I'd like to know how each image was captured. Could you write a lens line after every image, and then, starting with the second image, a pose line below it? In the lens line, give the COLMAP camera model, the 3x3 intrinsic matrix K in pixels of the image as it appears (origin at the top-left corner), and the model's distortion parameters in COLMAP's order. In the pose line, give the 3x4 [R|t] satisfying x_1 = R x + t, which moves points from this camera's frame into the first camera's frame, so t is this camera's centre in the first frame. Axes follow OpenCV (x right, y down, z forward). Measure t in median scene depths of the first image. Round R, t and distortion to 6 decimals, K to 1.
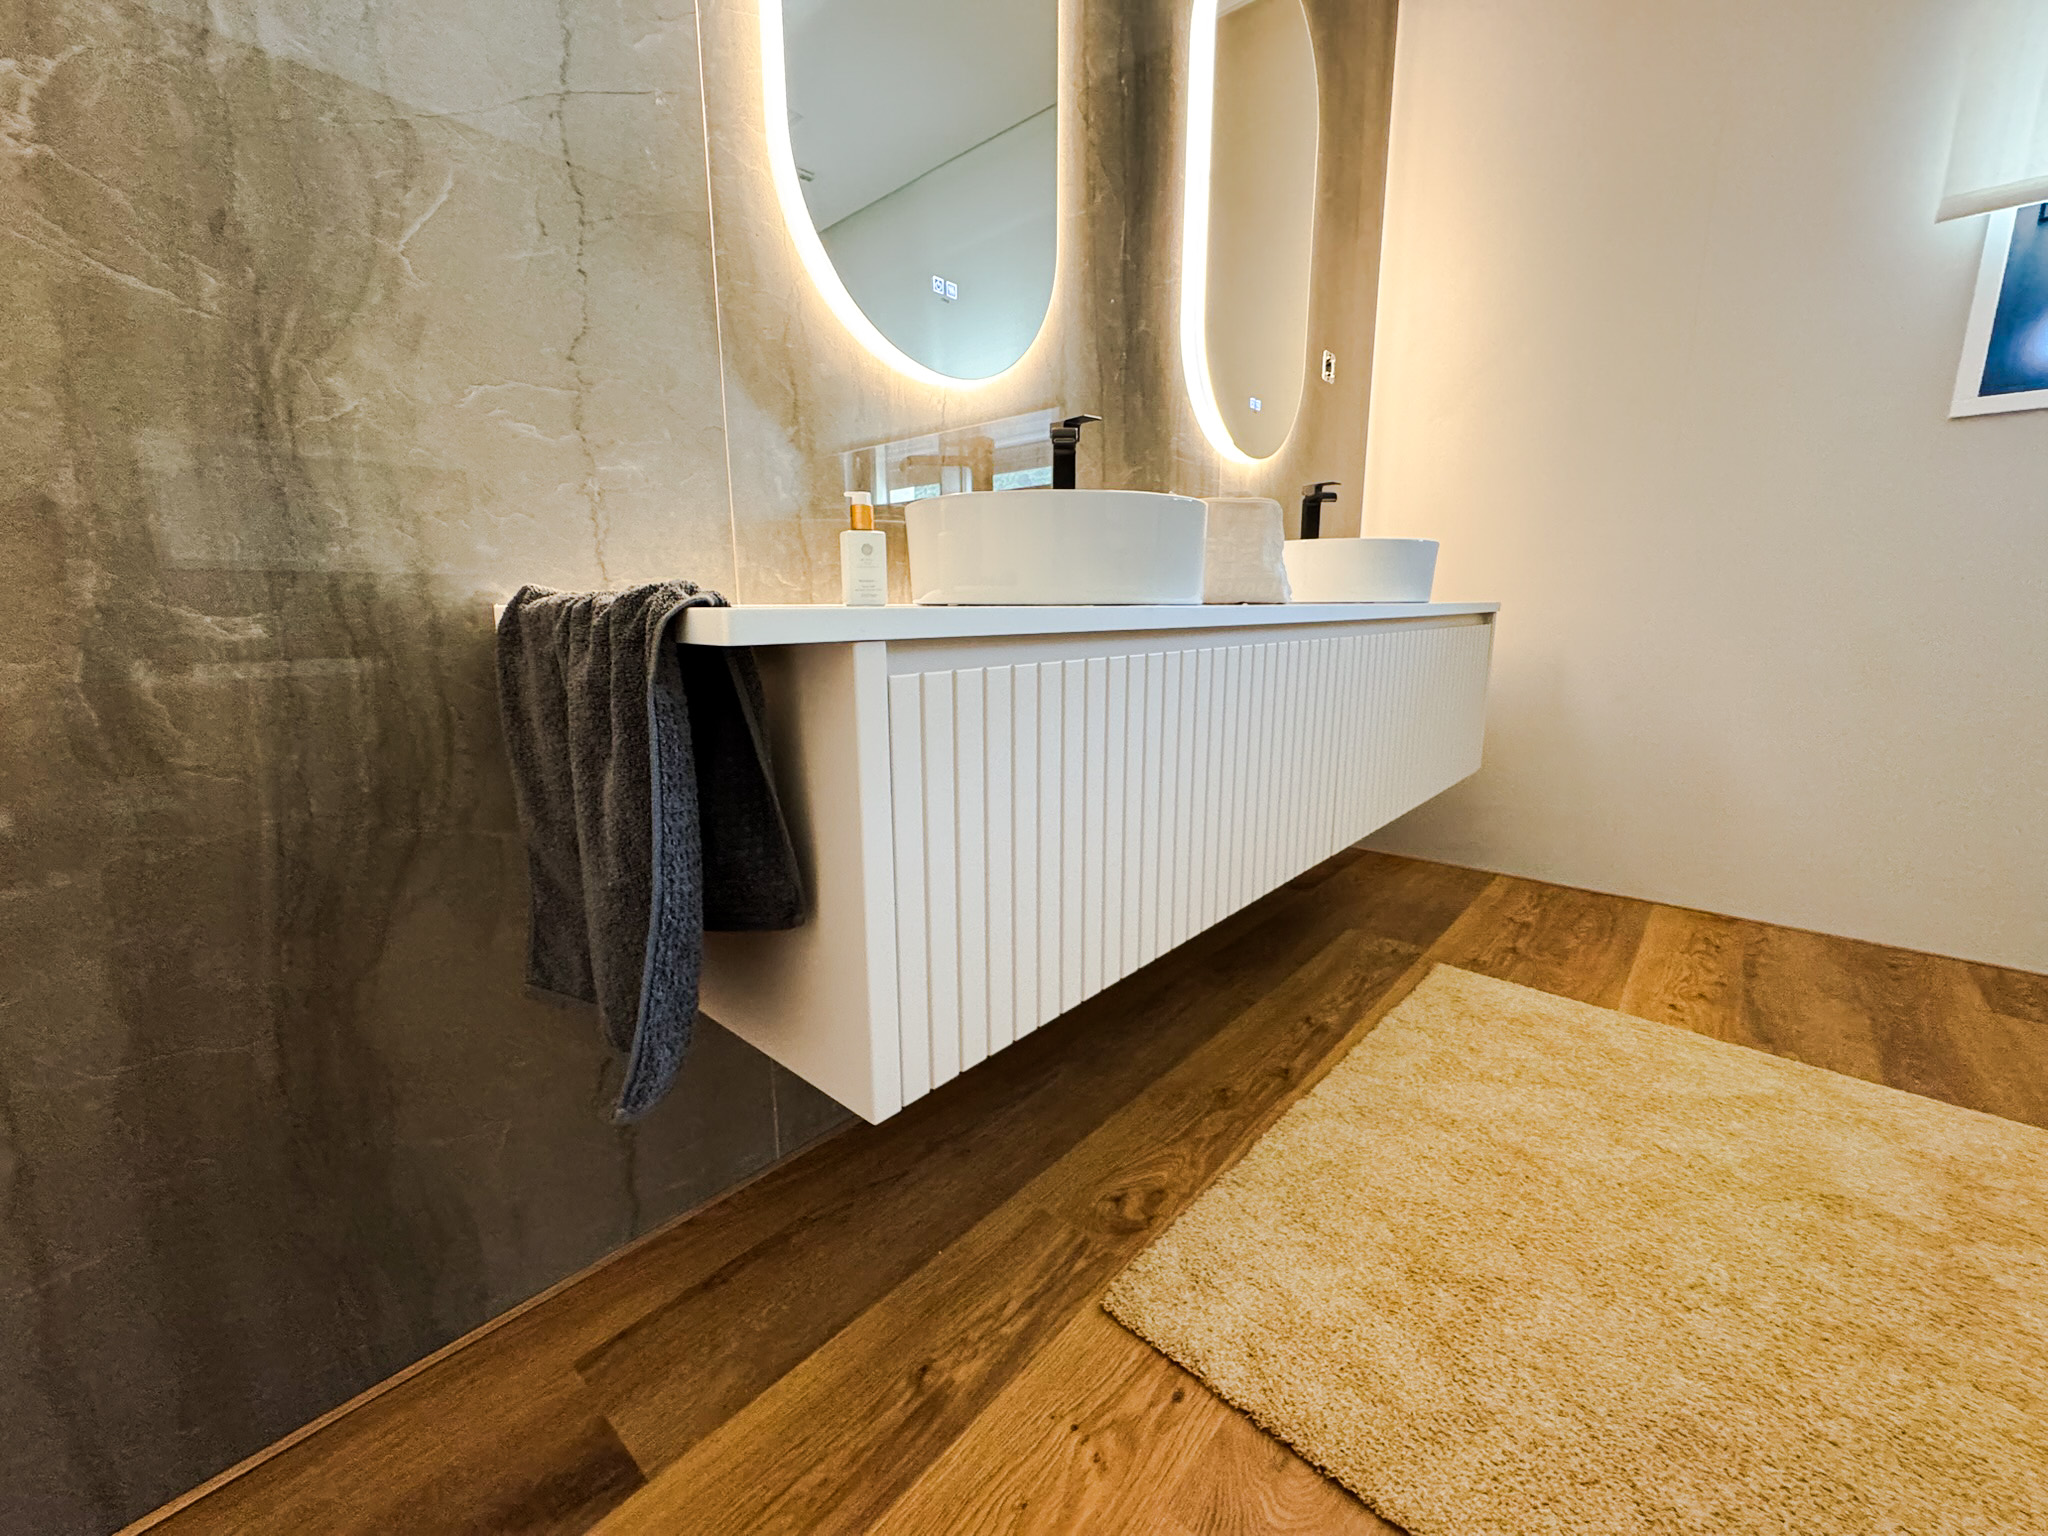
lens RADIAL K [[826.8, 0, 1026.0], [0, 826.8, 762.0], [0, 0, 1]] dist [0.003873, -0.000530]
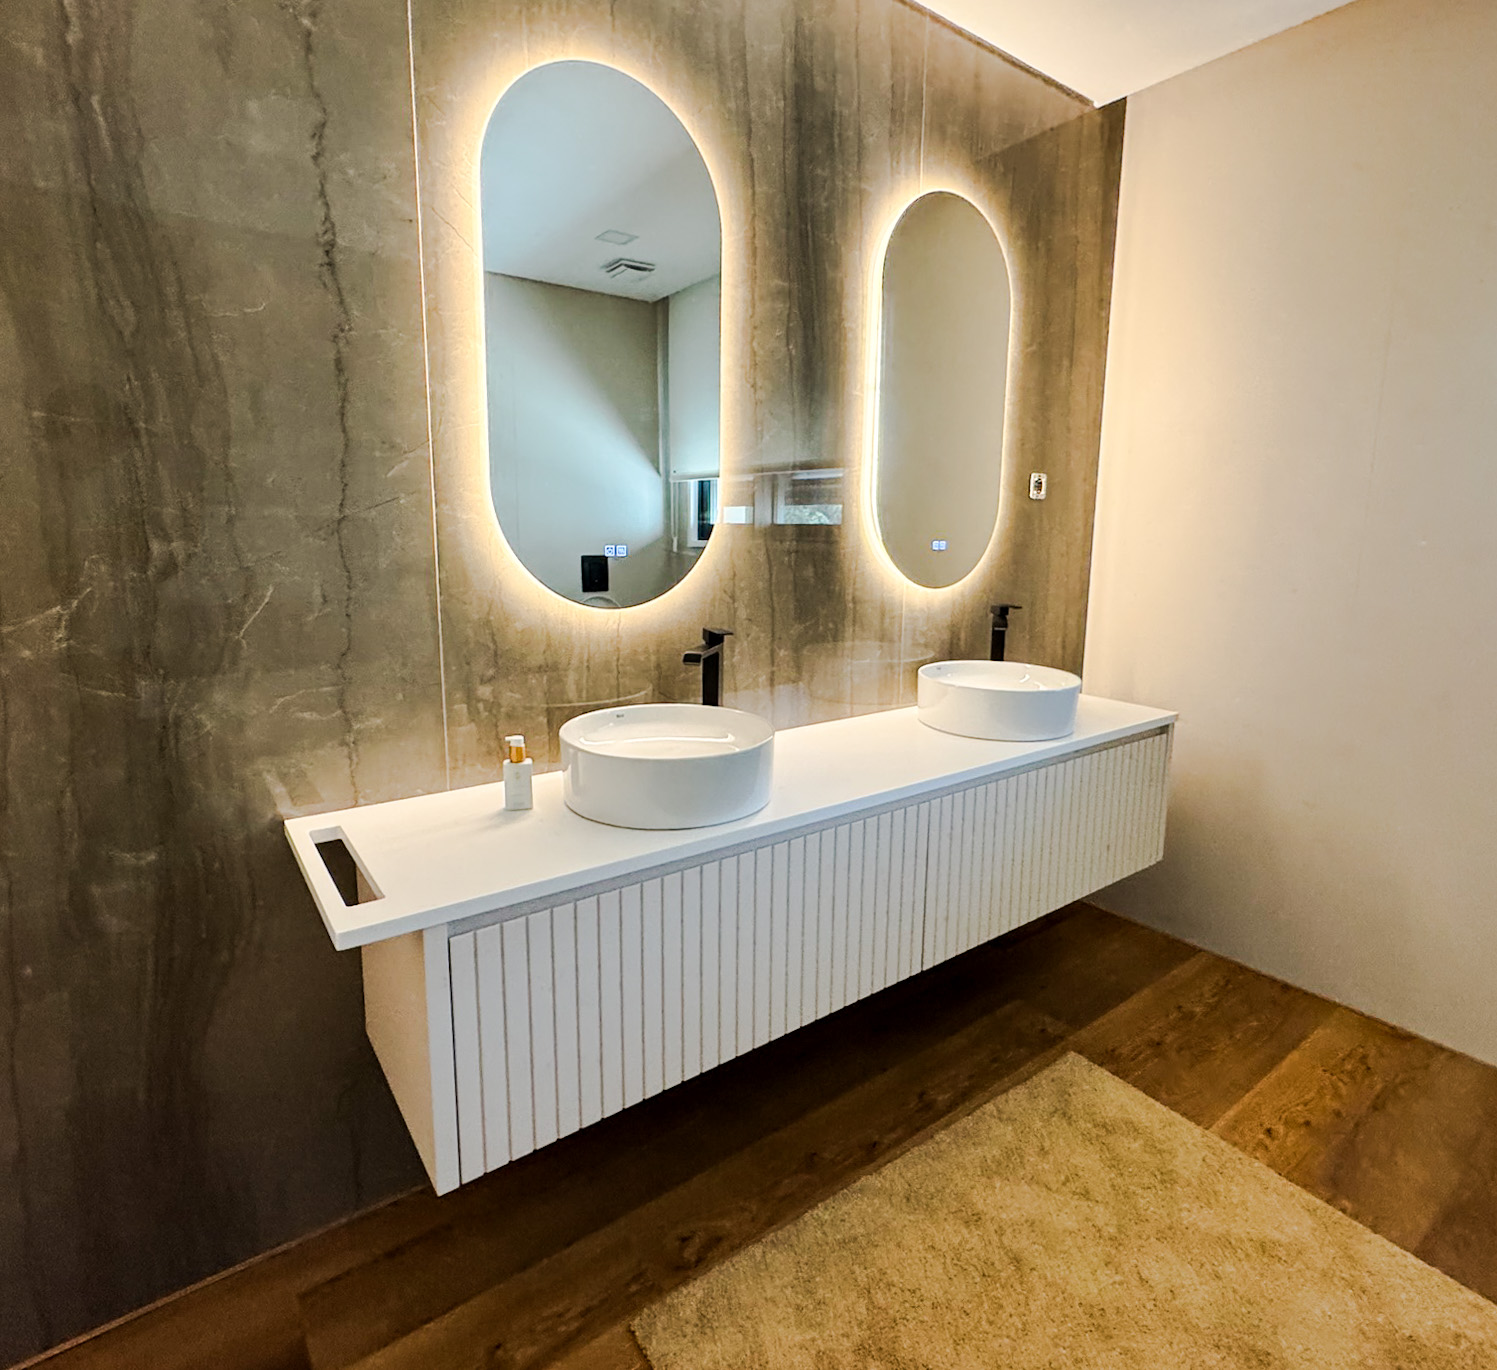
lens RADIAL K [[826.1, 0, 757.9], [0, 826.1, 649.6], [0, 0, 1]] dist [0.000222, 0.002339]
pose [[0.978690, 0.047551, -0.199761, 0.502410], [-0.054051, 0.998167, -0.027208, -0.449341], [0.198102, 0.037426, 0.979467, -0.373722]]
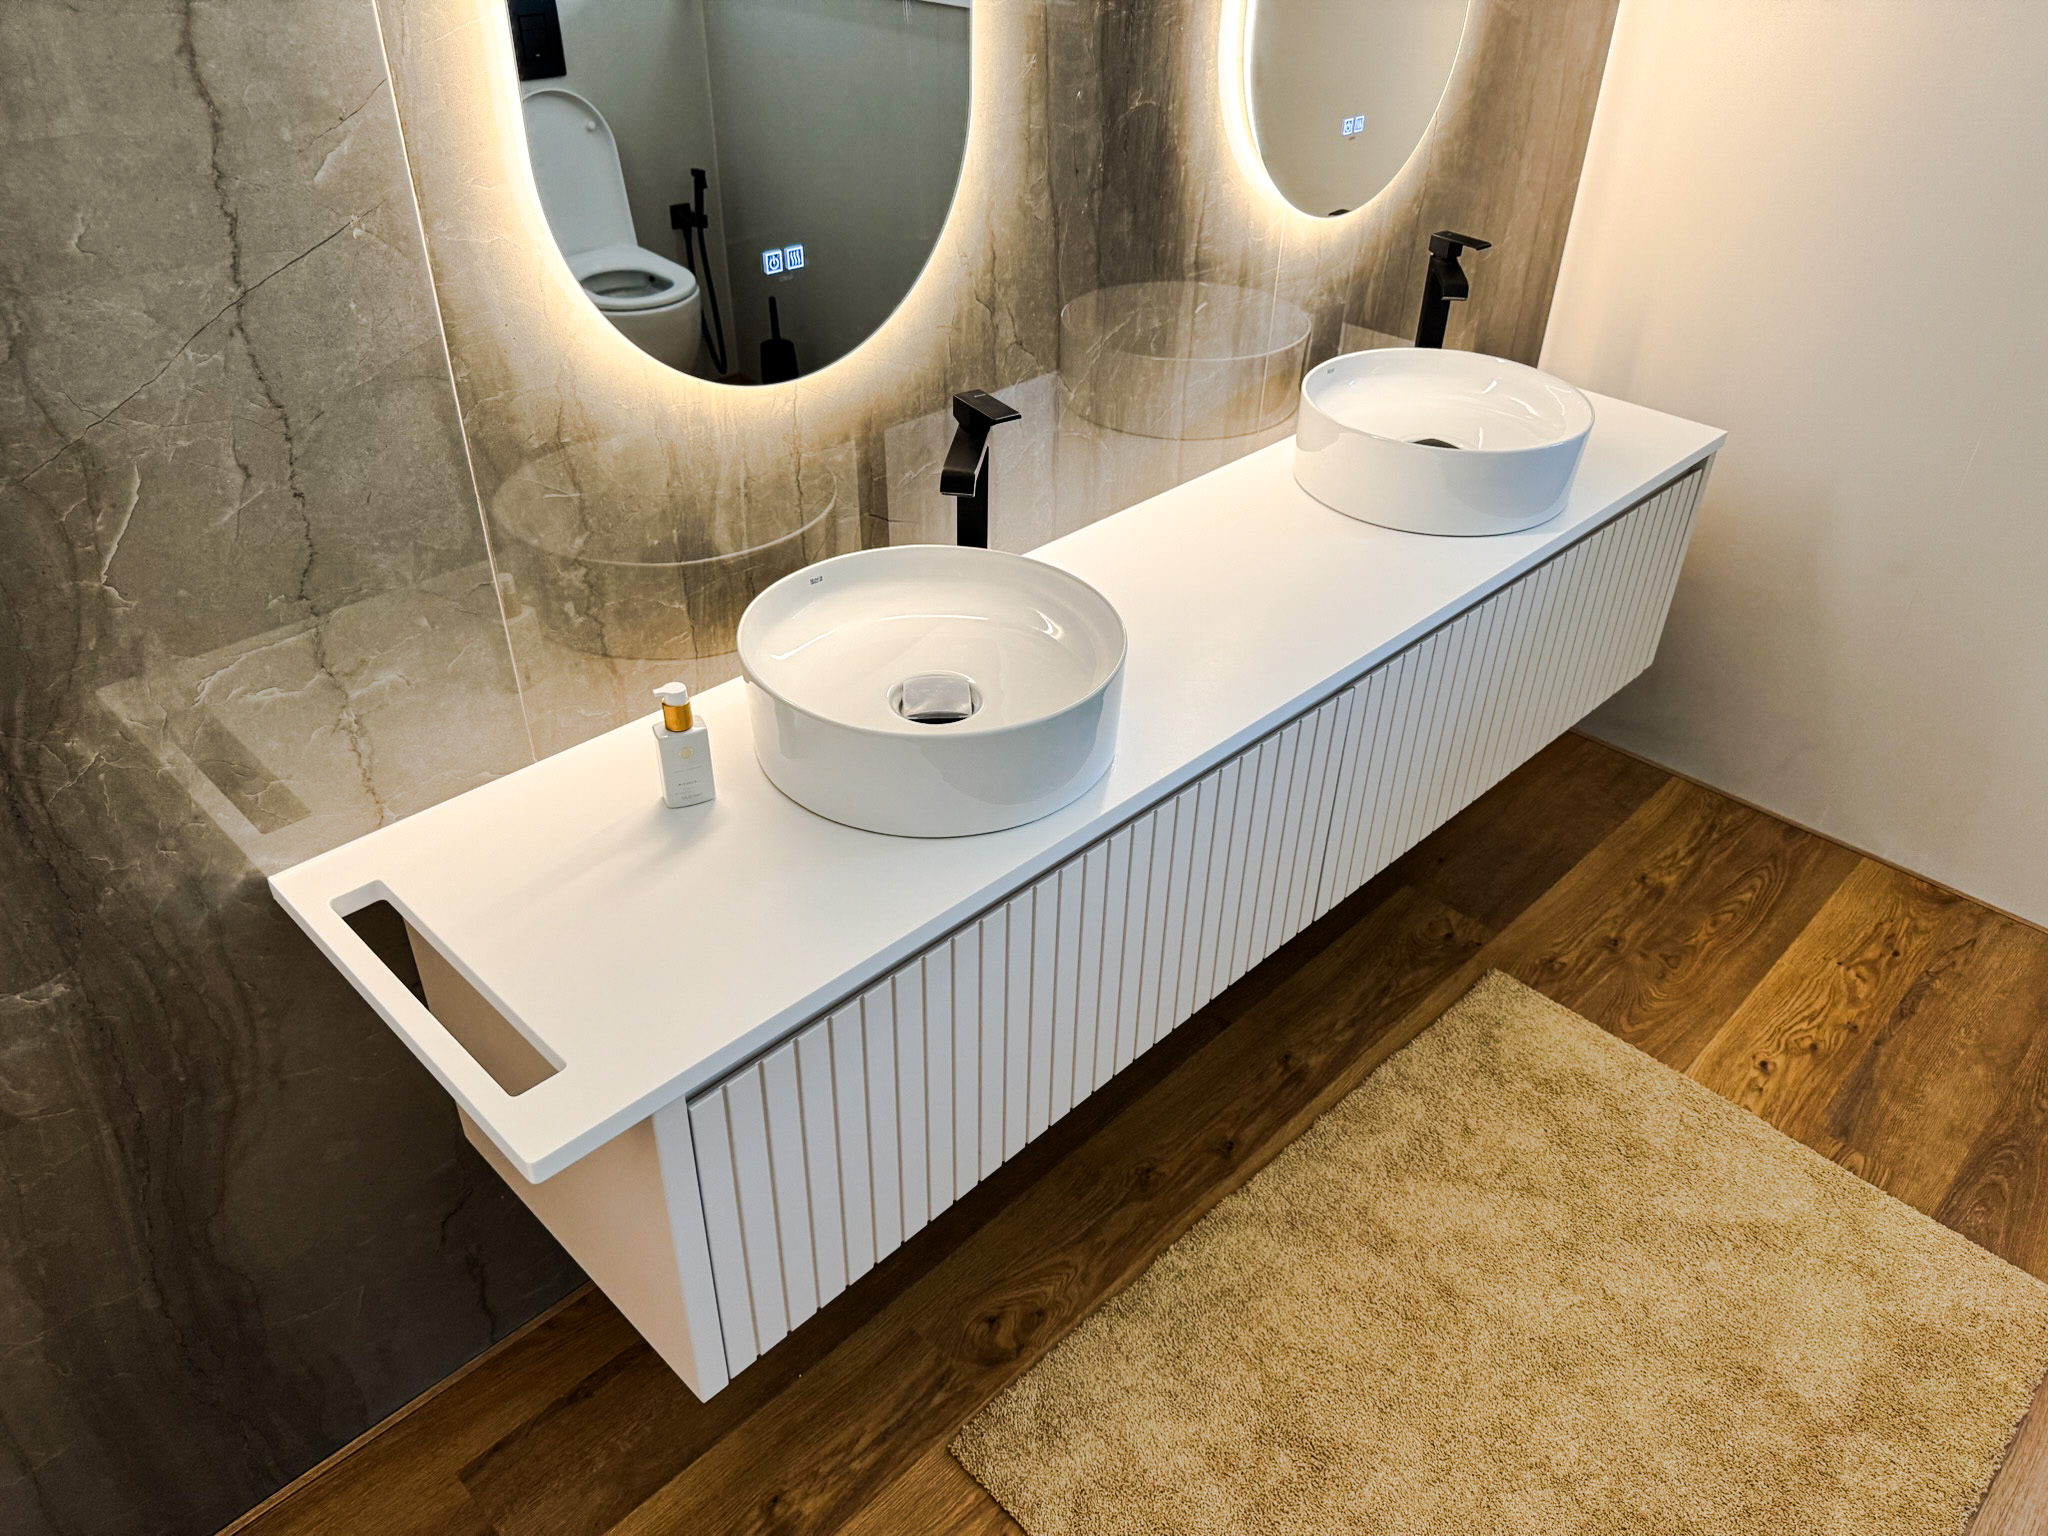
lens RADIAL K [[1472.7, 0, 1031.7], [0, 1472.7, 784.1], [0, 0, 1]] dist [0.045059, -0.061330]
pose [[0.998252, 0.051927, -0.028221, 0.190420], [-0.035680, 0.910188, 0.412655, -0.816723], [0.047114, -0.410927, 0.910450, -0.324321]]
